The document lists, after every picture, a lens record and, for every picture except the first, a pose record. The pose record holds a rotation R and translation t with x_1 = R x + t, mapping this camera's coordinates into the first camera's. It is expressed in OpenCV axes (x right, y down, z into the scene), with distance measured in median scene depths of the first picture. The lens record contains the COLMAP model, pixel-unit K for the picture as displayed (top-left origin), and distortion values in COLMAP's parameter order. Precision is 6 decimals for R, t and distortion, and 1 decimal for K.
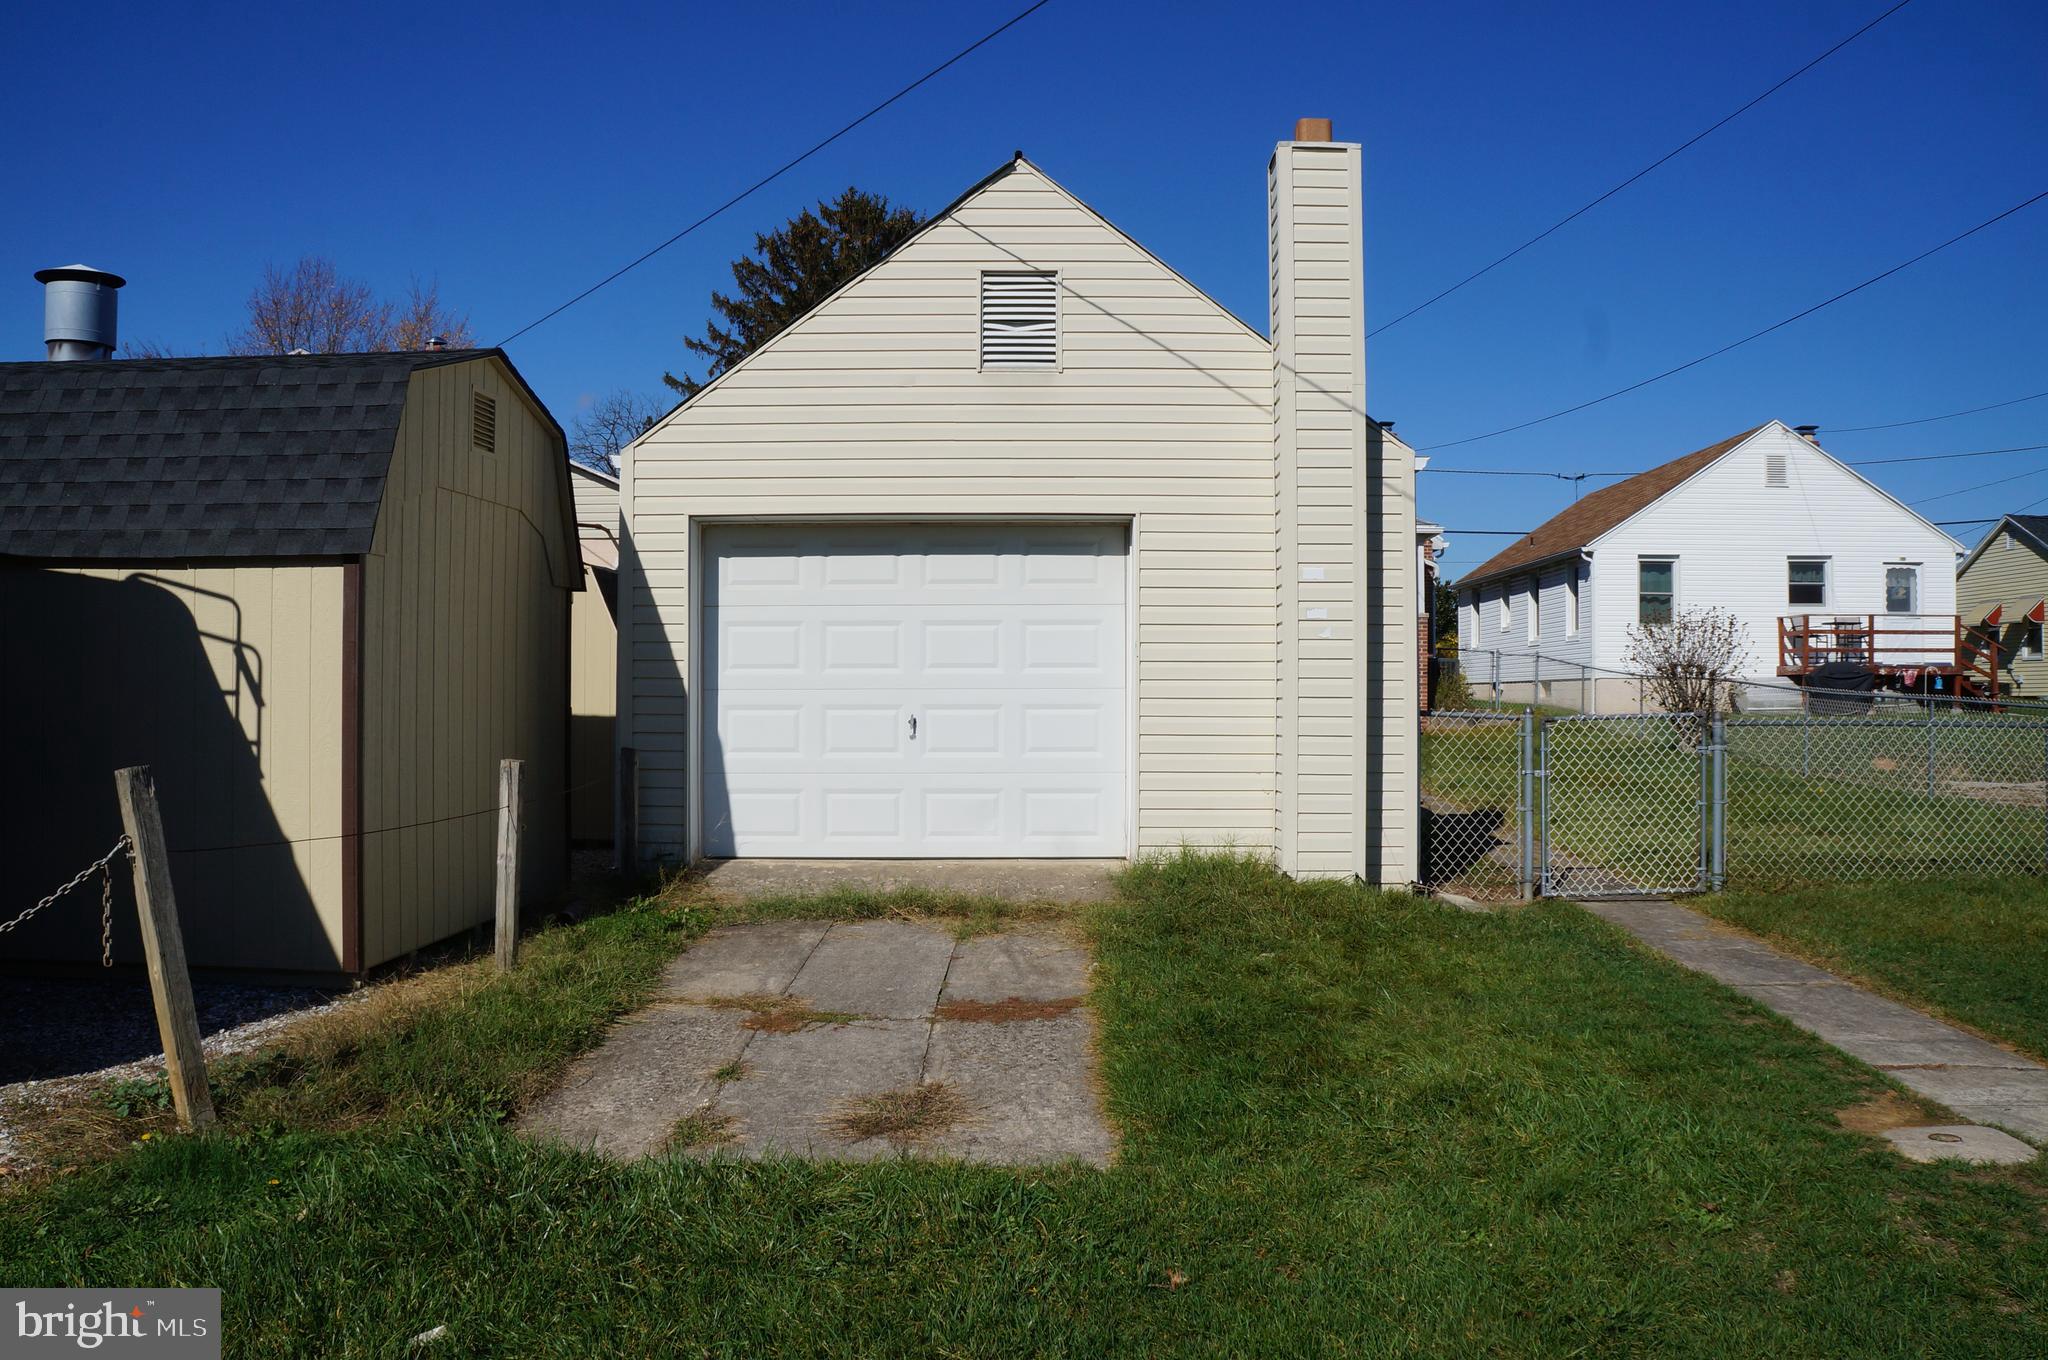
lens RADIAL K [[1619.3, 0, 1028.5], [0, 1619.3, 686.0], [0, 0, 1]] dist [-0.184332, 0.132413]
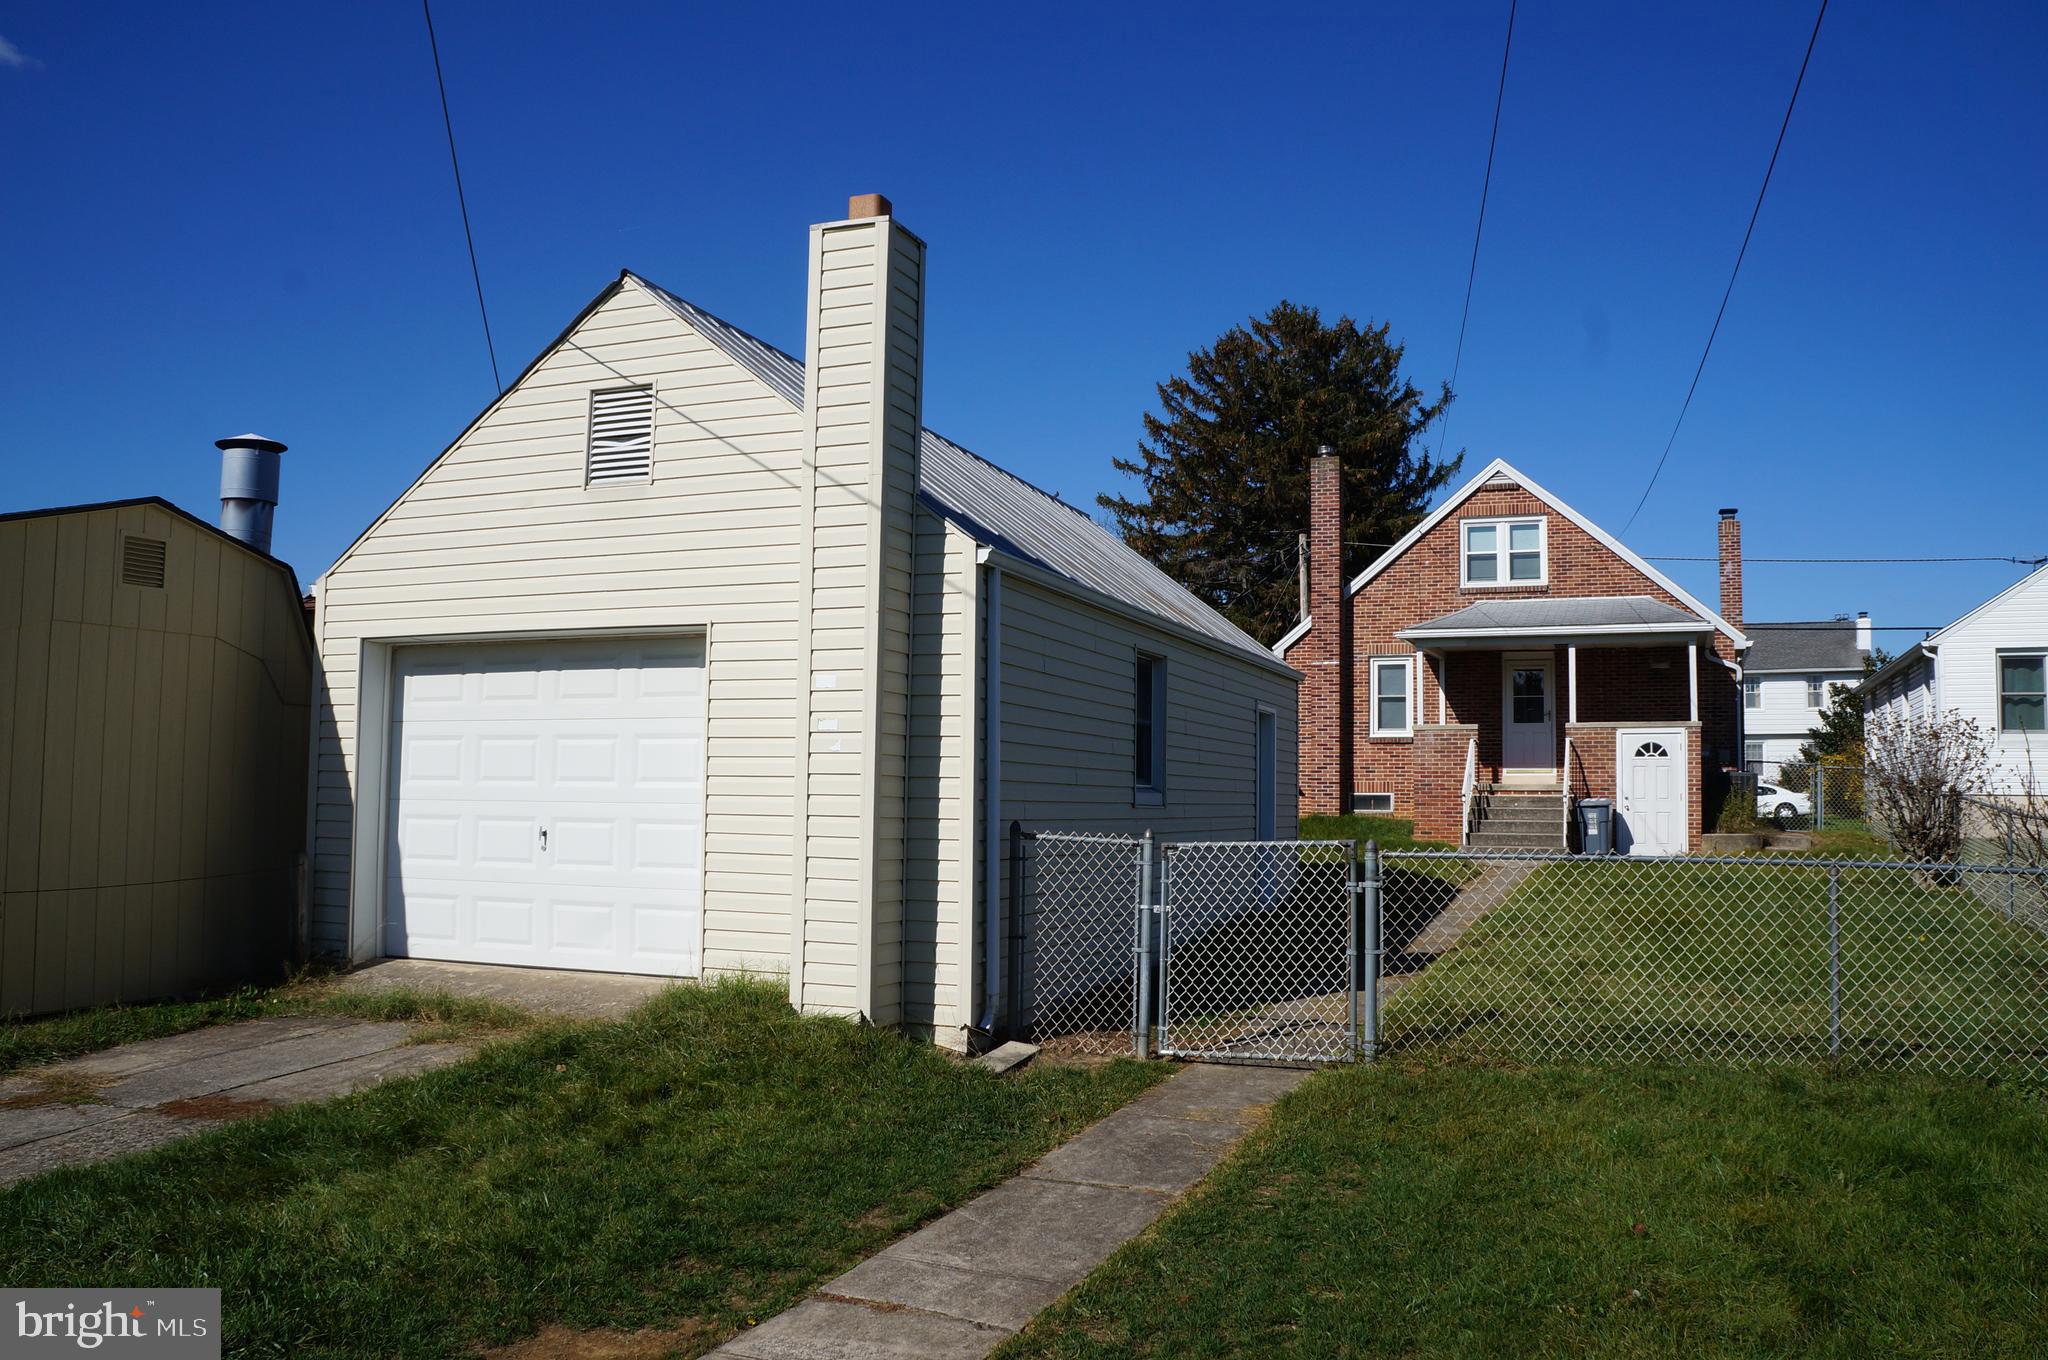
lens RADIAL K [[1619.3, 0, 1028.5], [0, 1619.3, 686.0], [0, 0, 1]] dist [-0.184332, 0.132413]
pose [[0.936342, -0.016589, -0.350697, 0.570623], [-0.008583, 0.997503, -0.070099, -0.003112], [0.350984, 0.068647, 0.933862, 0.162147]]
